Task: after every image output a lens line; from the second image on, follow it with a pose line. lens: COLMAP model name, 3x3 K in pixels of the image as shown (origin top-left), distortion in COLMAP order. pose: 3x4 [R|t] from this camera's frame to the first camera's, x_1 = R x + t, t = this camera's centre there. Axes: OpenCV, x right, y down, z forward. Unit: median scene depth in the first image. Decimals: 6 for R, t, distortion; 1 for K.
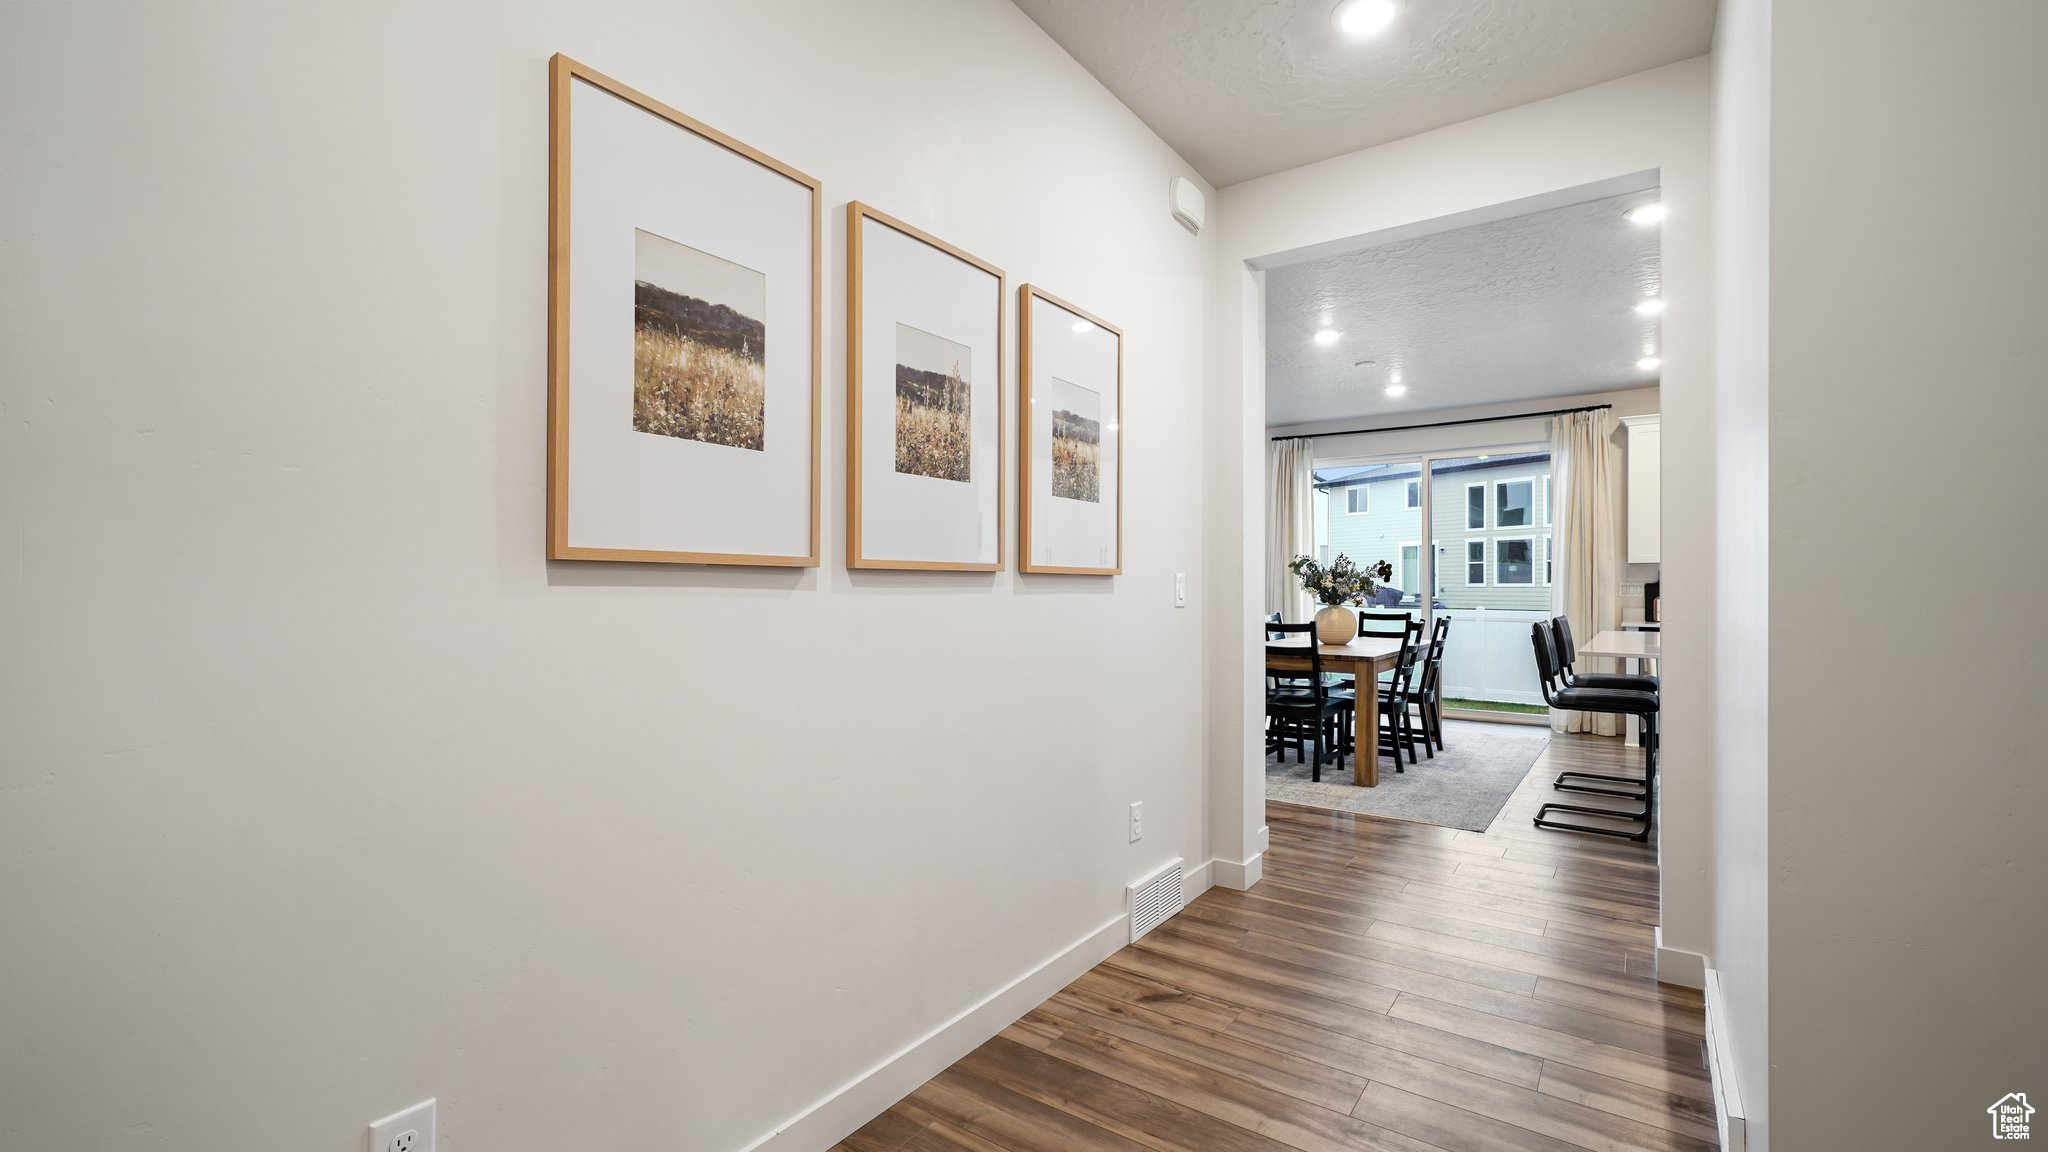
lens RADIAL K [[902.7, 0, 1023.7], [0, 902.7, 592.3], [0, 0, 1]] dist [0.002888, 0.000742]
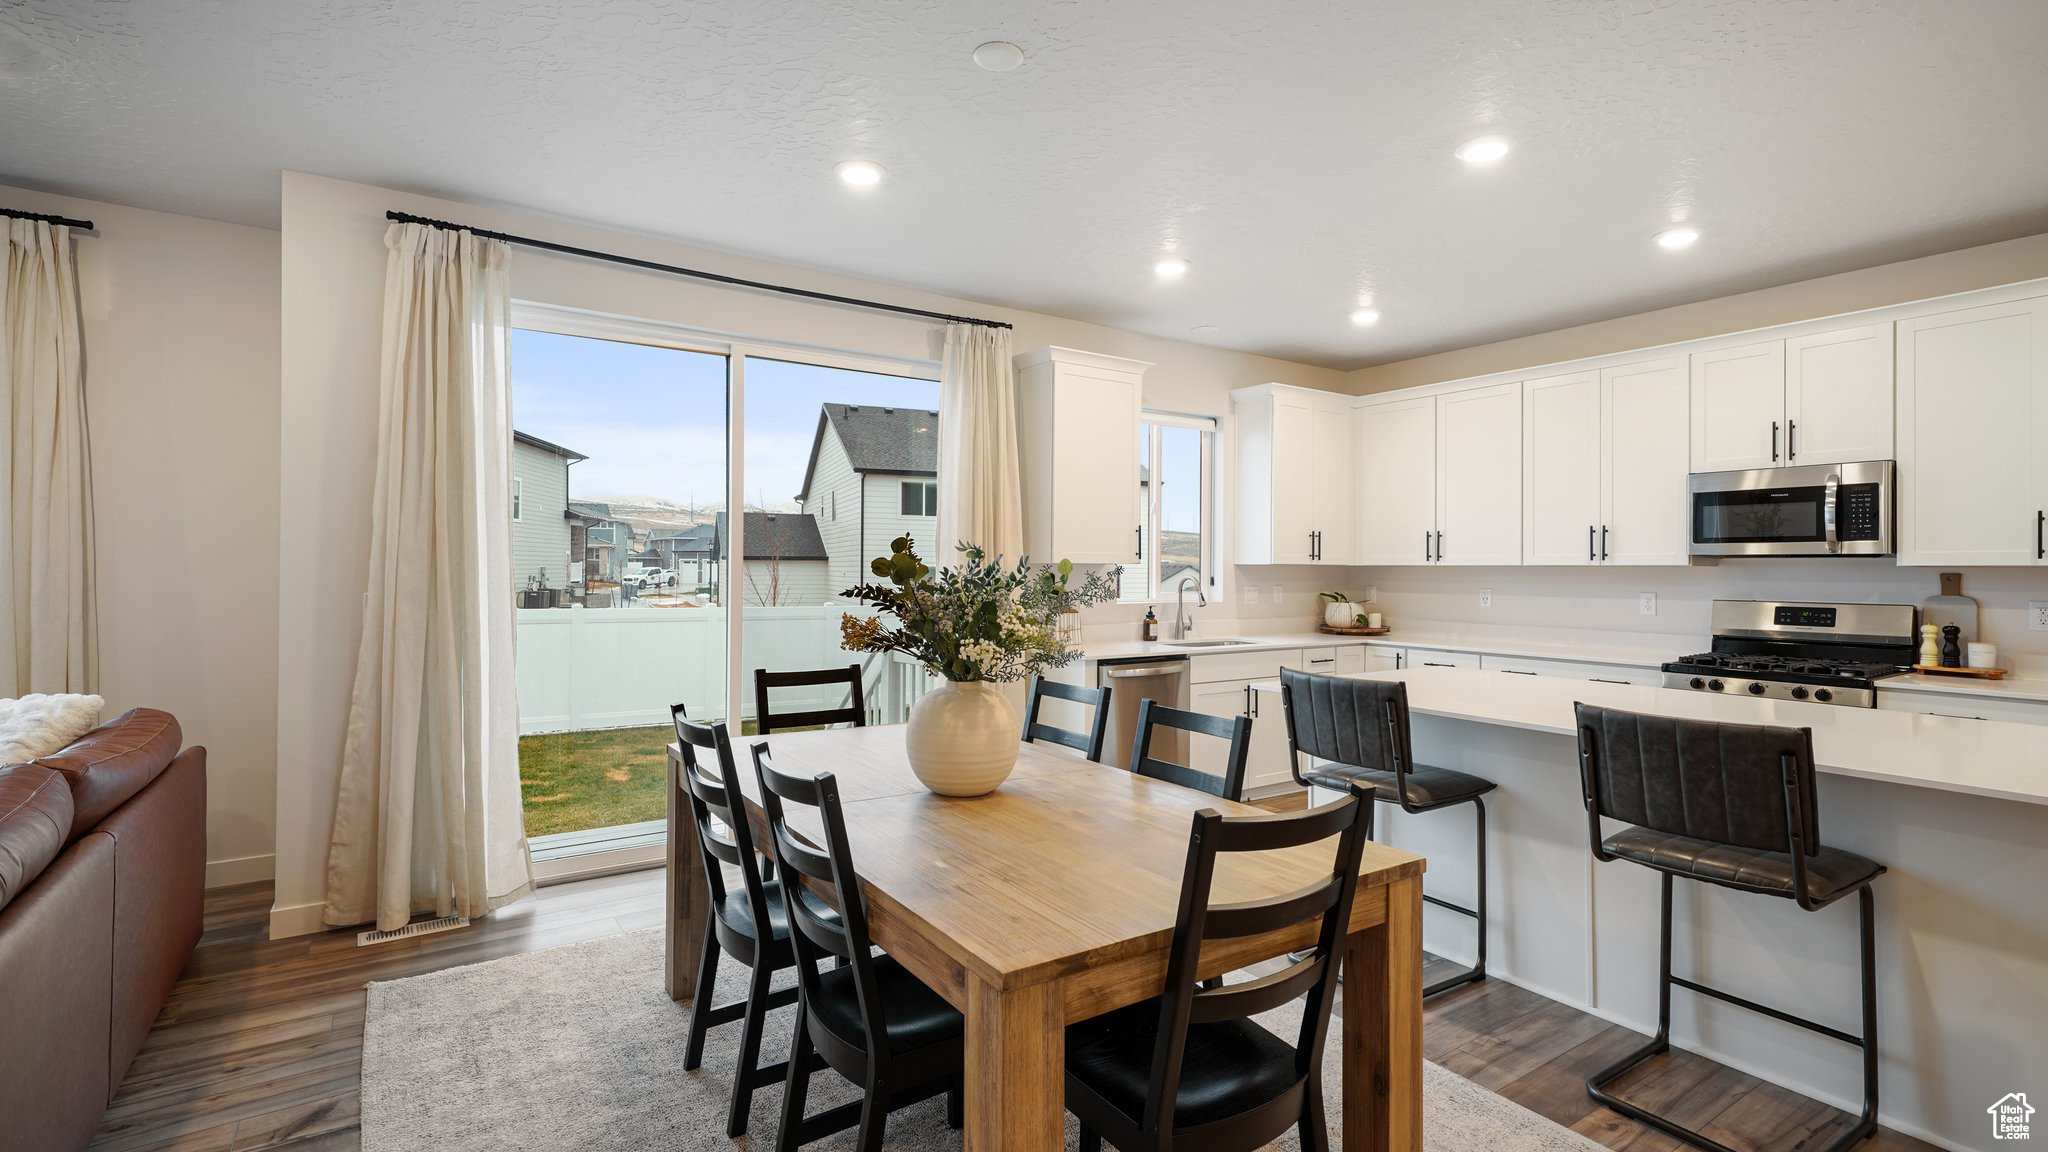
lens RADIAL K [[930.1, 0, 1023.5], [0, 930.1, 560.0], [0, 0, 1]] dist [0.005629, 0.000794]
pose [[0.400879, 0.005995, 0.916111, 0.024486], [0.000042, 0.999978, -0.006562, -0.028902], [-0.916131, 0.002669, 0.400870, 0.706338]]
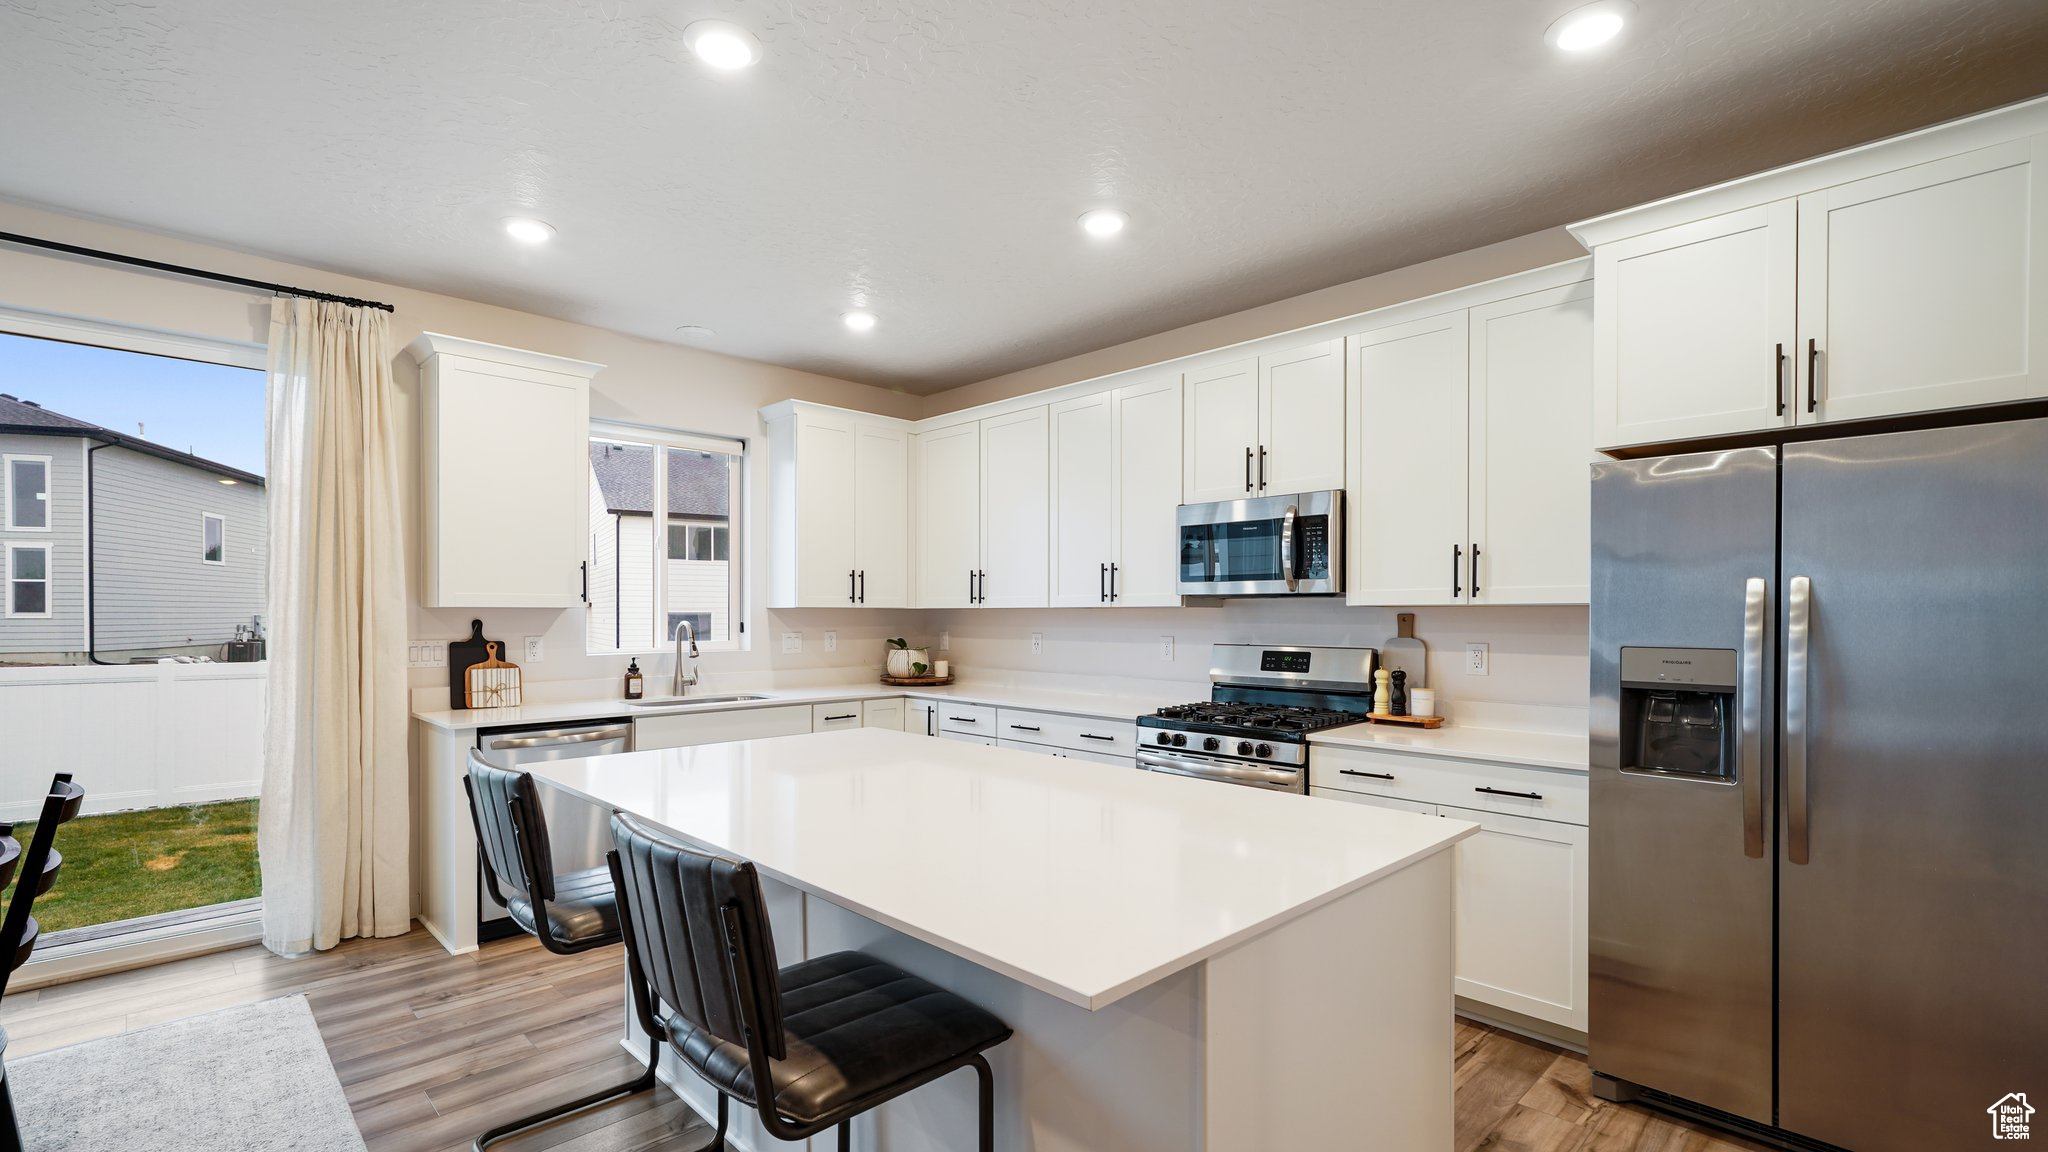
lens RADIAL K [[902.7, 0, 1001.6], [0, 902.7, 614.8], [0, 0, 1]] dist [0.002888, 0.000742]
pose [[0.240549, -0.005468, 0.970622, 0.218215], [0.004996, 0.999978, 0.004395, -0.027329], [-0.970624, 0.003791, 0.240571, 0.521059]]
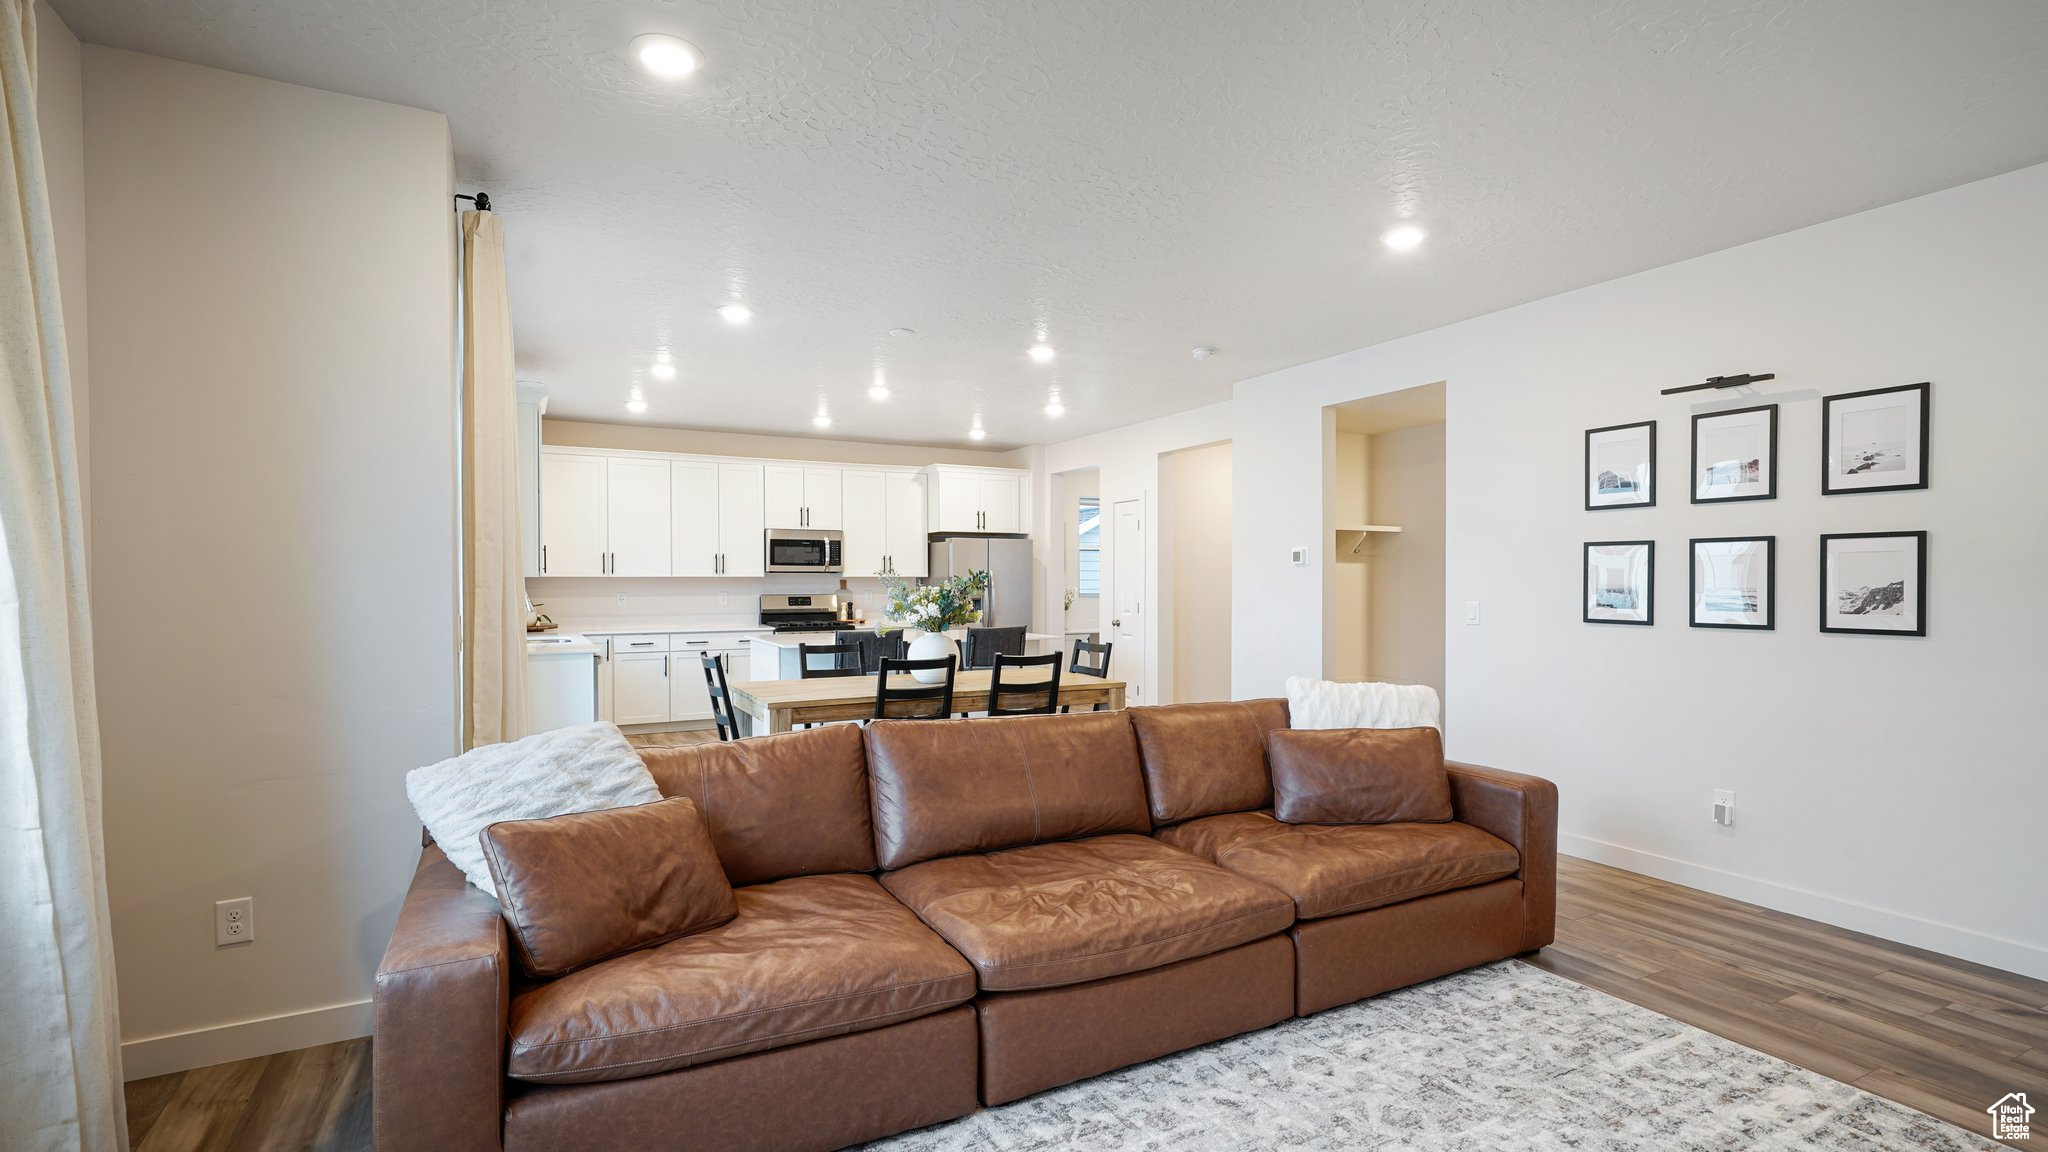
lens RADIAL K [[930.1, 0, 1011.2], [0, 930.1, 592.2], [0, 0, 1]] dist [0.005629, 0.000794]
pose [[-0.867896, -0.008812, 0.496669, -0.086648], [0.000299, 0.999833, 0.018262, -0.031364], [-0.496747, 0.015998, -0.867748, 1.426459]]
